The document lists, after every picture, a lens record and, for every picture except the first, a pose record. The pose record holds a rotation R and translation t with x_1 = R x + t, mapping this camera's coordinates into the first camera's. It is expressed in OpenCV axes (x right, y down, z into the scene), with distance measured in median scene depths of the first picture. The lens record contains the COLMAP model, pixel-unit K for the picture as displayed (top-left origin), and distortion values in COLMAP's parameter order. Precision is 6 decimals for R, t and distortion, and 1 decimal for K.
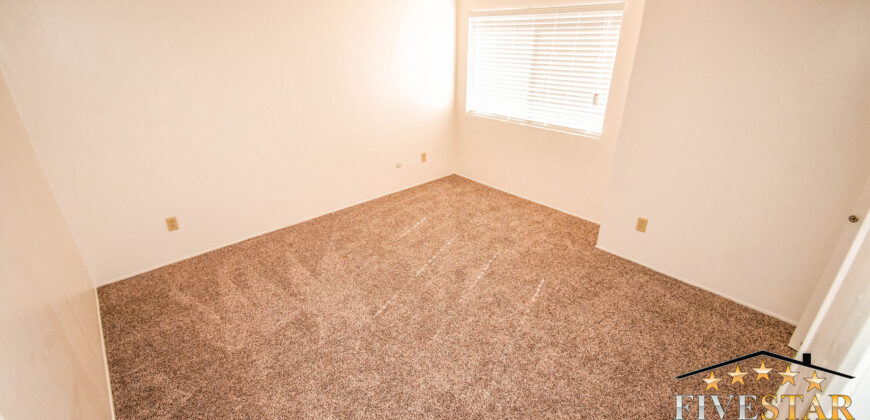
lens RADIAL K [[387.5, 0, 430.6], [0, 387.5, 213.7], [0, 0, 1]] dist [0.000508, -0.000929]
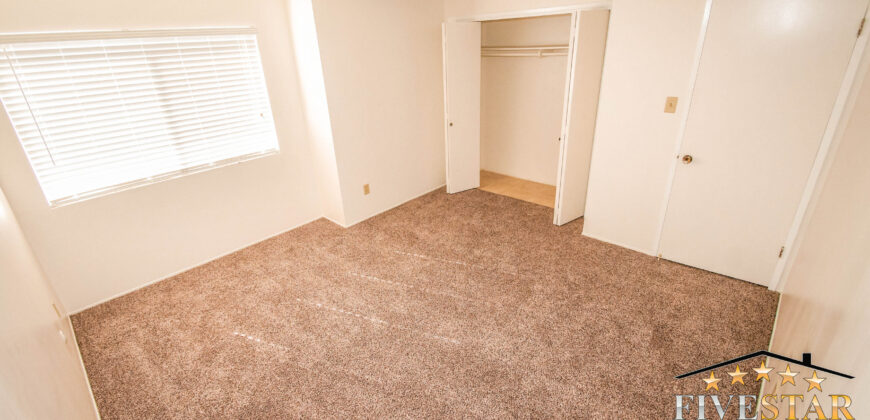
lens RADIAL K [[387.5, 0, 429.8], [0, 387.5, 205.4], [0, 0, 1]] dist [0.000508, -0.000929]
pose [[-0.100573, -0.373961, 0.921975, -0.591087], [0.468682, 0.799607, 0.375454, -0.262232], [-0.877623, 0.469874, 0.094850, 0.565682]]
